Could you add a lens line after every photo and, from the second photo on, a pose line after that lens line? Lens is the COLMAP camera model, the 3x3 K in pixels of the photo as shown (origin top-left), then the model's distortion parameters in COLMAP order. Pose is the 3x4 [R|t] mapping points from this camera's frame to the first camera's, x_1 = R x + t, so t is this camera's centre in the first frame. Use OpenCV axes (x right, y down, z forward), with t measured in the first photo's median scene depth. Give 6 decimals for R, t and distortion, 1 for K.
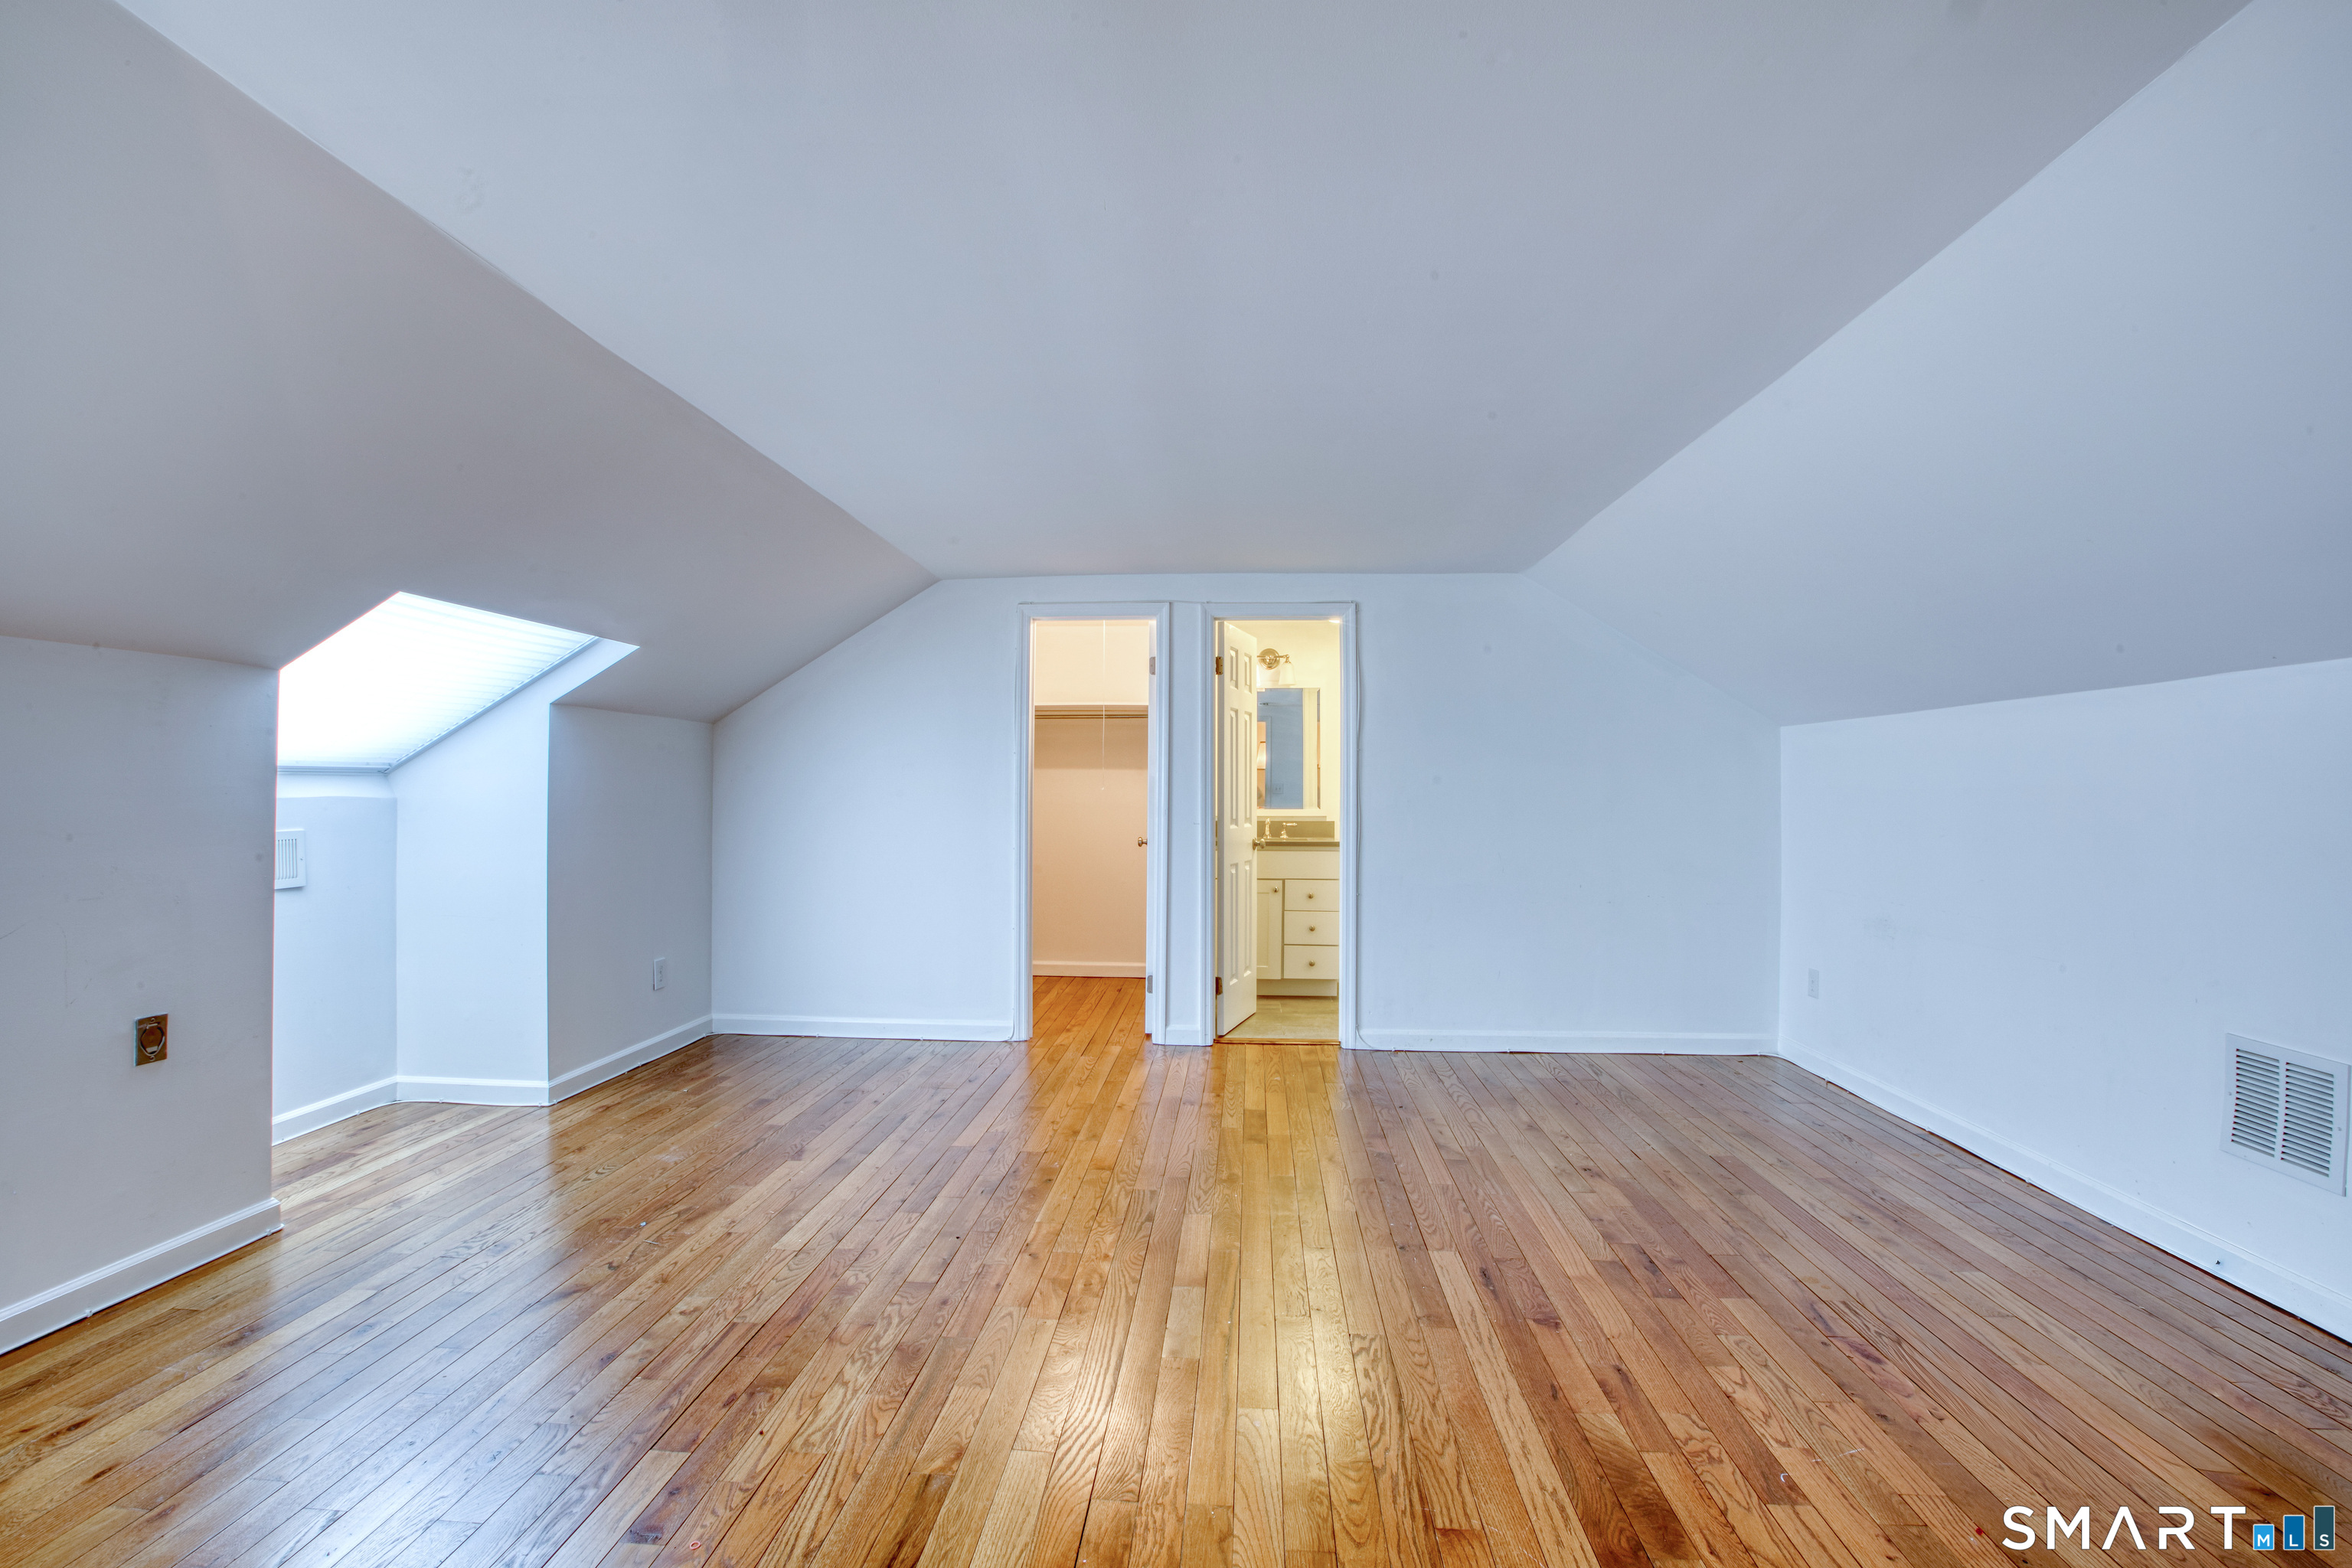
lens RADIAL K [[1068.7, 0, 1173.9], [0, 1068.7, 788.7], [0, 0, 1]] dist [-0.039238, 0.009019]
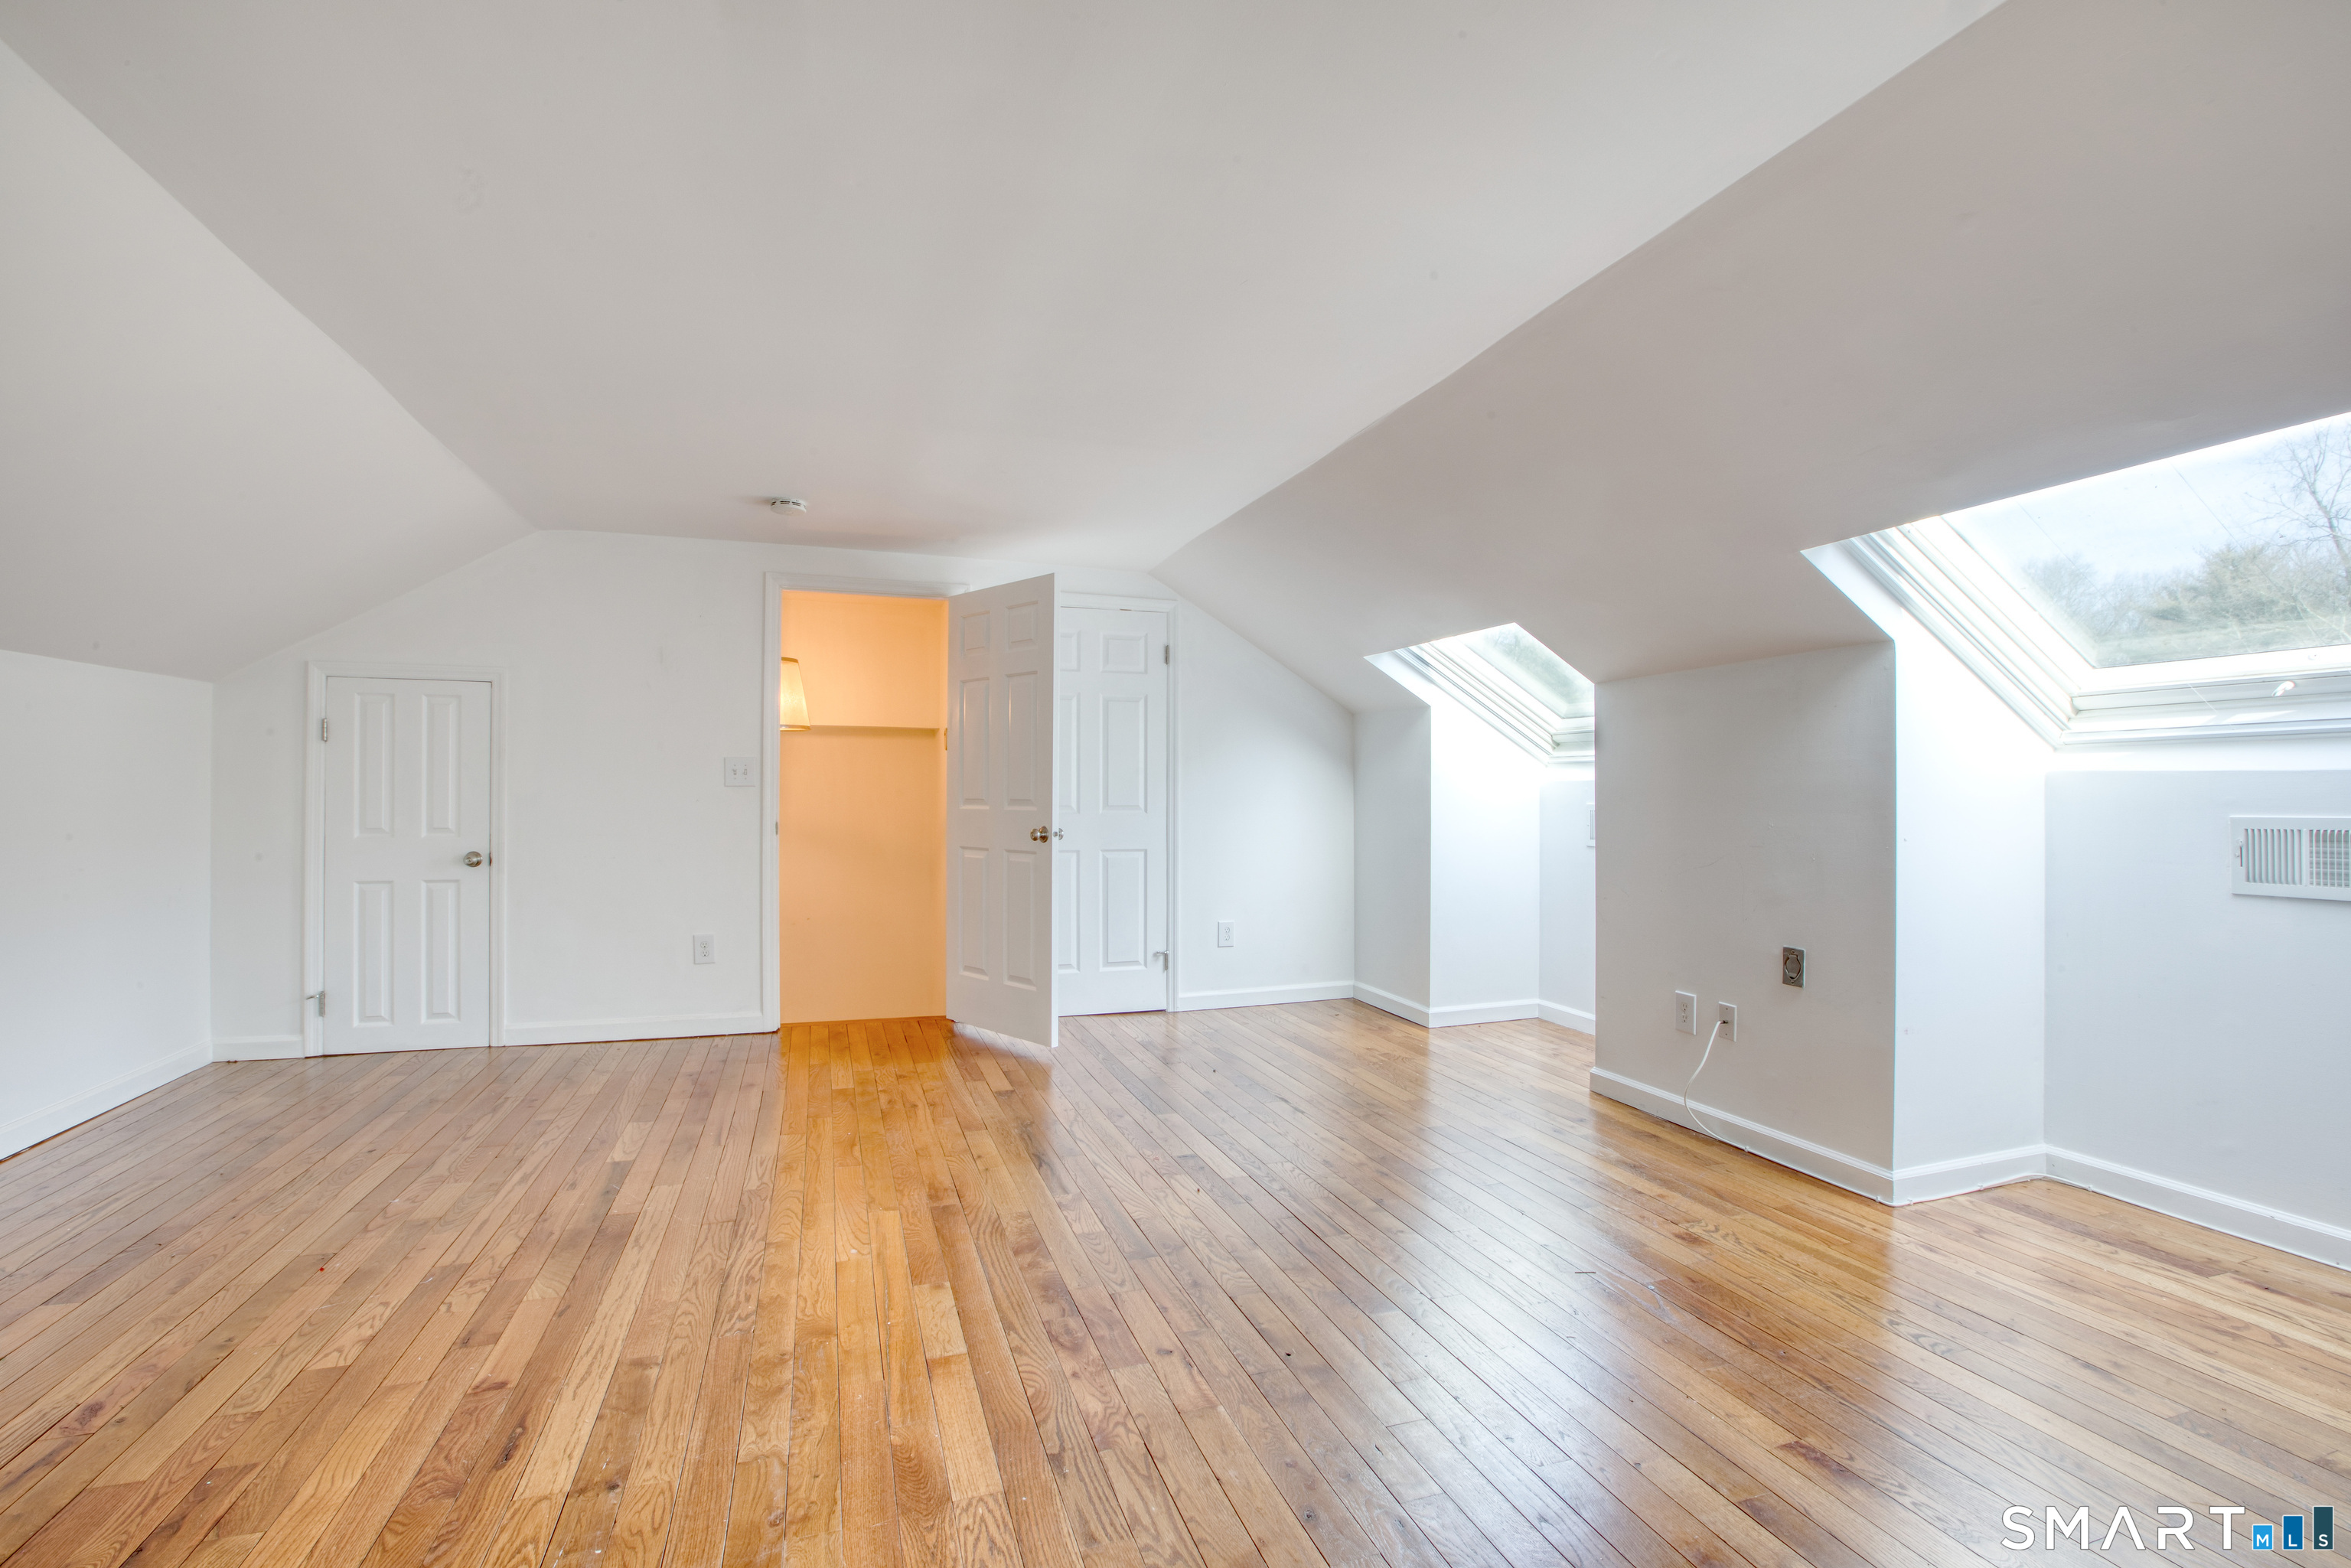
lens RADIAL K [[1068.2, 0, 1172.1], [0, 1068.2, 789.6], [0, 0, 1]] dist [-0.039238, 0.009019]
pose [[-0.927777, -0.010782, -0.372979, 0.161172], [-0.007418, 0.999918, -0.010454, 0.048776], [0.373061, -0.006933, -0.927781, 1.831930]]
